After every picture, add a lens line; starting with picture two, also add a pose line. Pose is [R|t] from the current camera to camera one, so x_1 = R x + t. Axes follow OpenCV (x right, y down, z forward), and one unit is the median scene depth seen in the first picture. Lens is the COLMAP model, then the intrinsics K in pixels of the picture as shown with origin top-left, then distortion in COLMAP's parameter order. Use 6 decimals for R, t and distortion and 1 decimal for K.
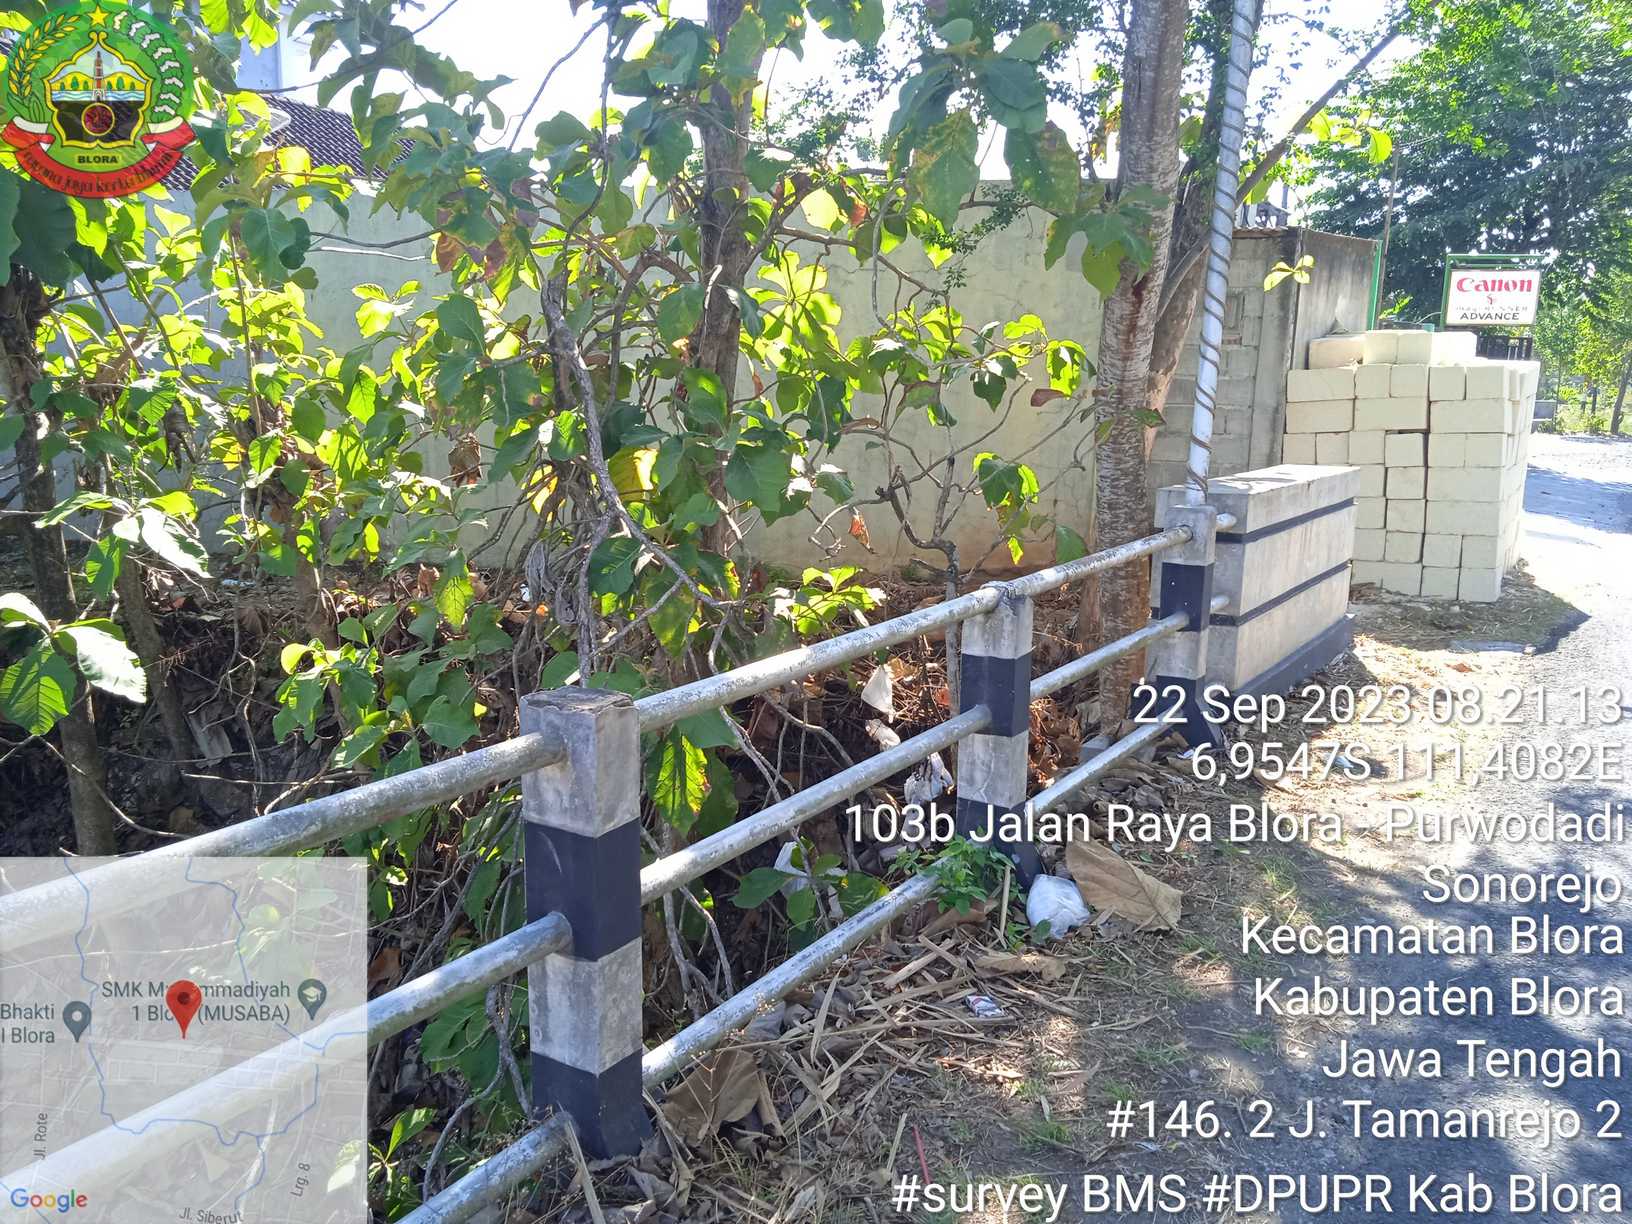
lens RADIAL K [[1332.1, 0, 815.1], [0, 1332.1, 622.2], [0, 0, 1]] dist [0.052644, -0.068134]
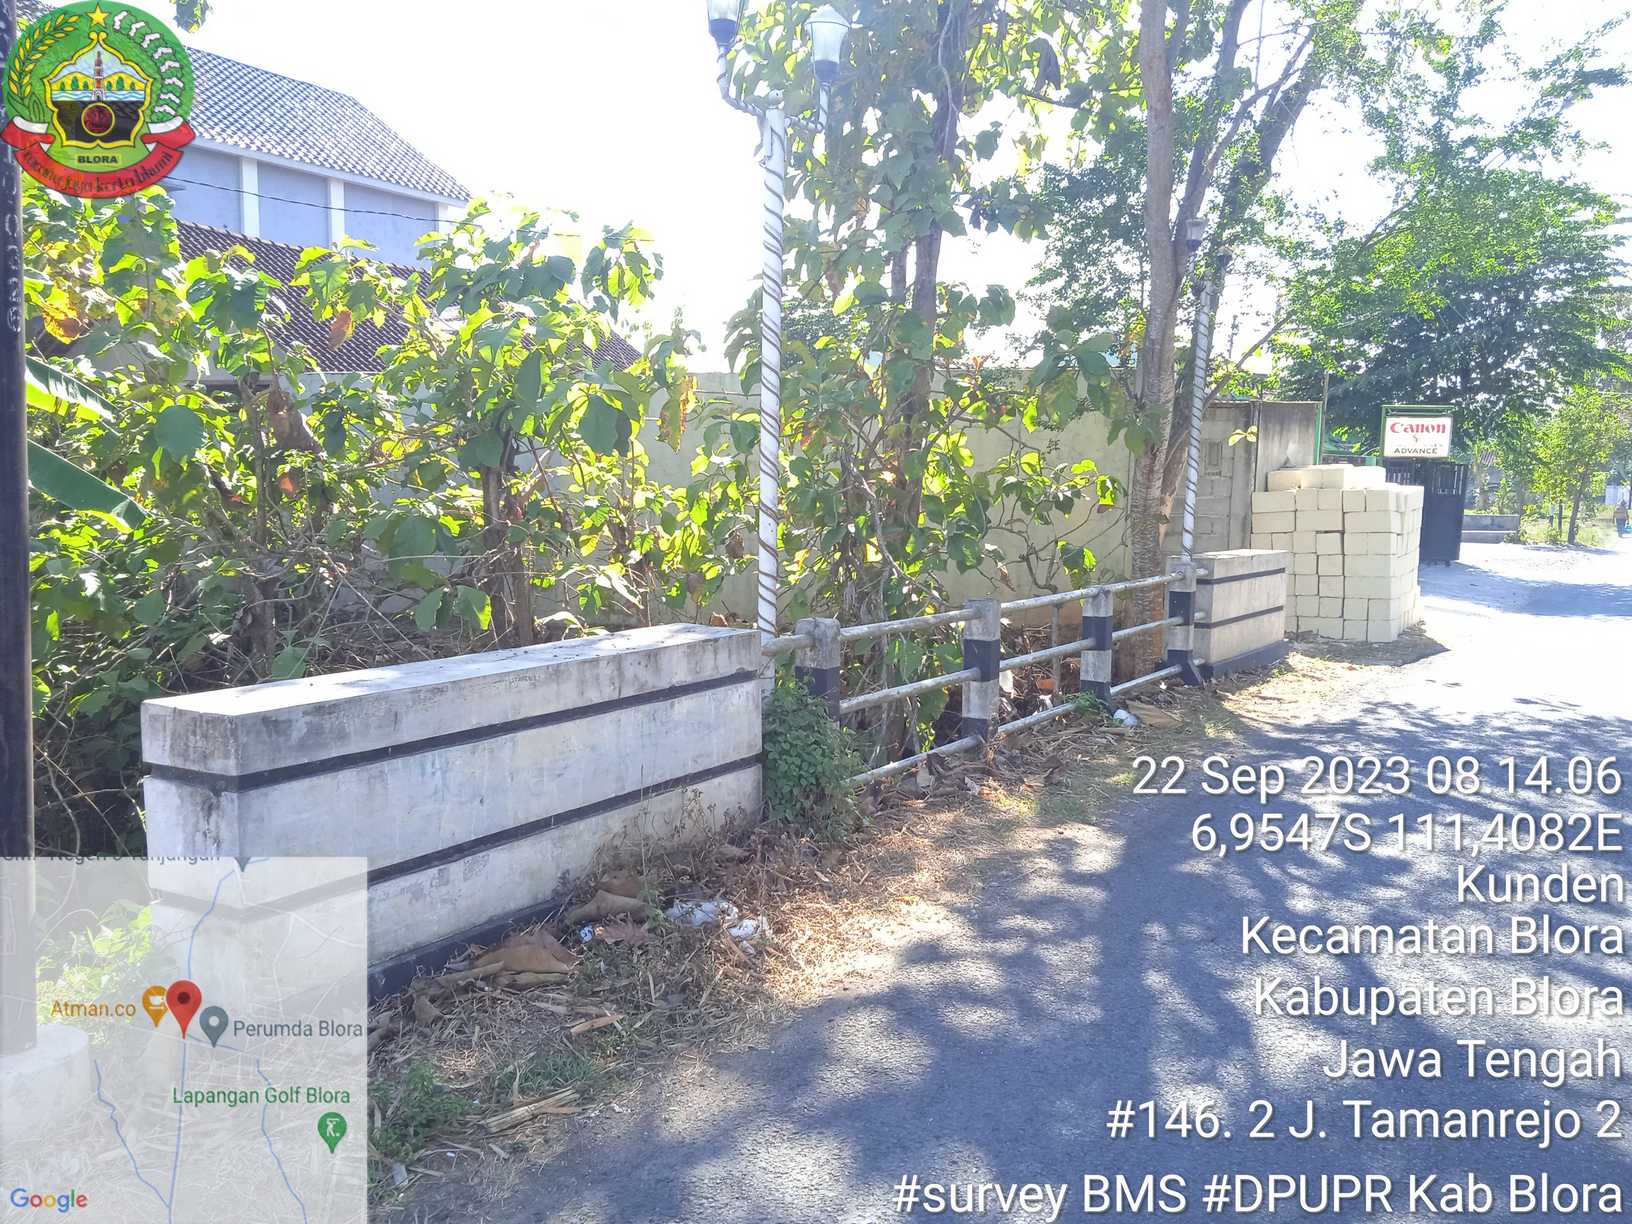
lens RADIAL K [[1332.1, 0, 815.1], [0, 1332.1, 622.2], [0, 0, 1]] dist [0.052644, -0.068134]
pose [[0.999943, 0.000174, -0.010666, -0.169223], [-0.001083, 0.996352, -0.085334, 0.118814], [0.010612, 0.085341, 0.996295, -0.675227]]
